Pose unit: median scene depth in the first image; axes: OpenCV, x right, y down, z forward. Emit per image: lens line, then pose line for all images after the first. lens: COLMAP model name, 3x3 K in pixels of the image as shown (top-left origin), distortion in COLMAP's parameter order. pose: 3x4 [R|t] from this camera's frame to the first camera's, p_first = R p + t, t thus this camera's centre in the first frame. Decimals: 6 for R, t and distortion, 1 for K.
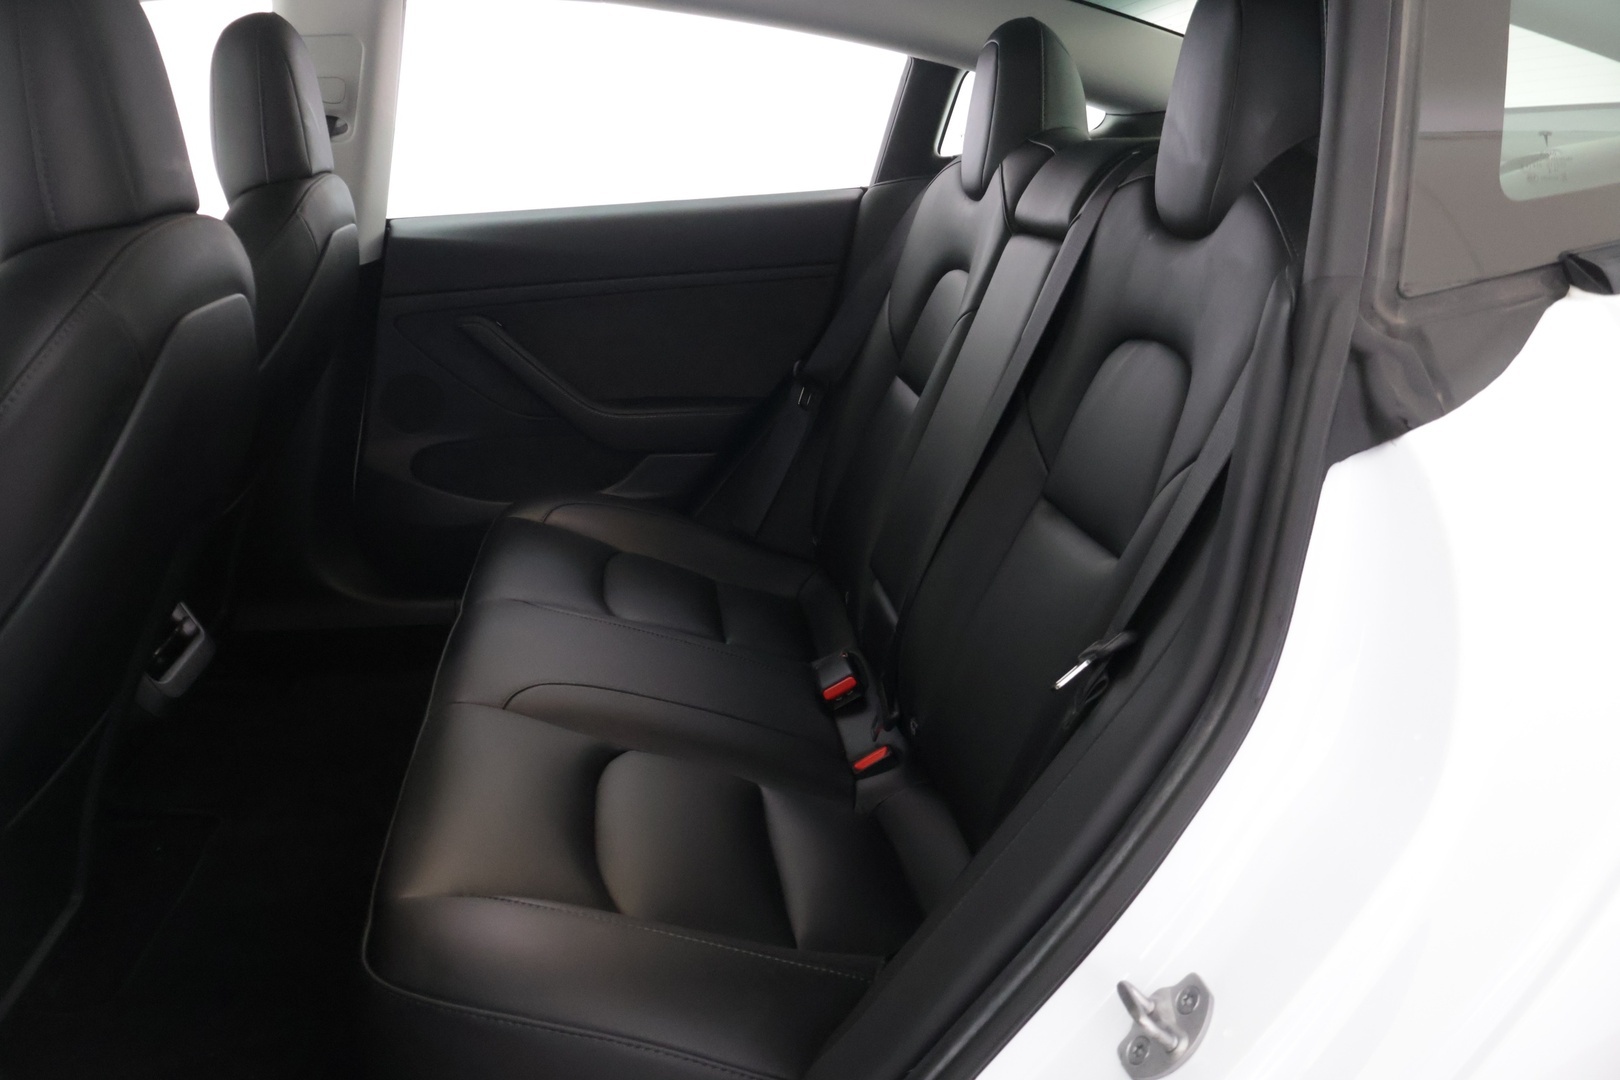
lens RADIAL K [[1311.7, 0, 805.4], [0, 1311.7, 542.0], [0, 0, 1]] dist [-0.028731, 0.009640]
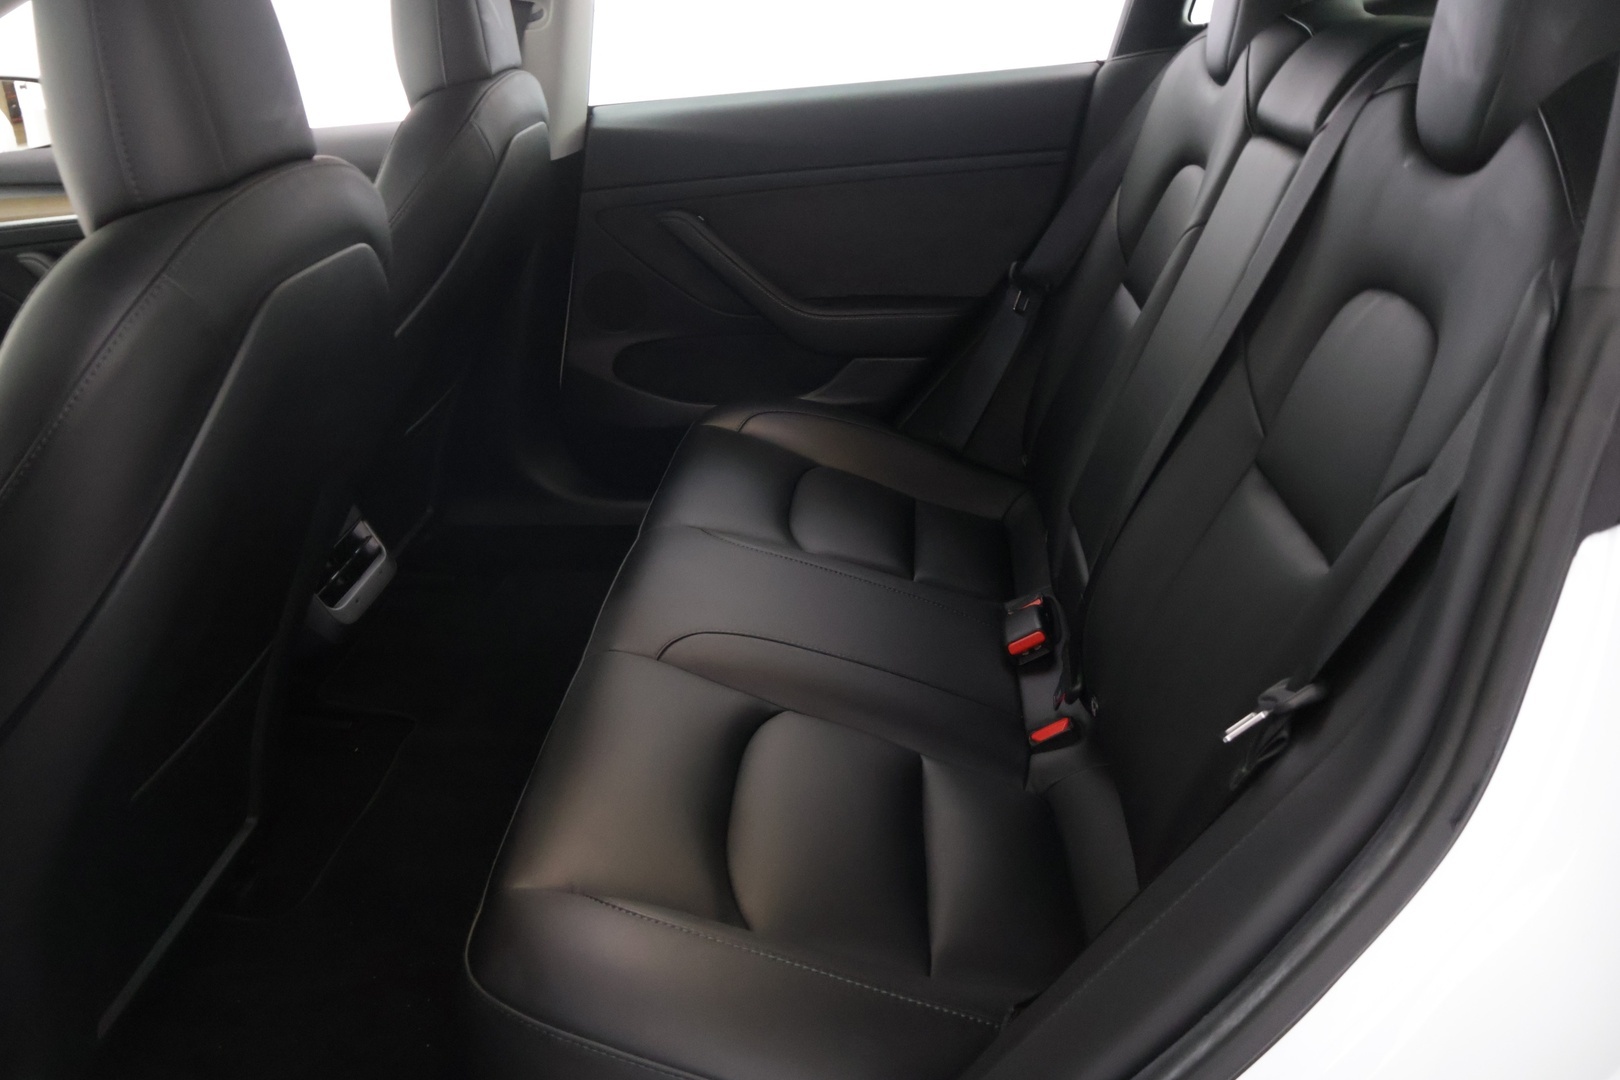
lens RADIAL K [[1311.7, 0, 805.4], [0, 1311.7, 542.0], [0, 0, 1]] dist [-0.028731, 0.009640]
pose [[0.979752, 0.047855, -0.194410, 0.051252], [-0.024936, 0.992621, 0.118668, -0.066249], [0.198654, -0.111417, 0.973716, 0.084358]]
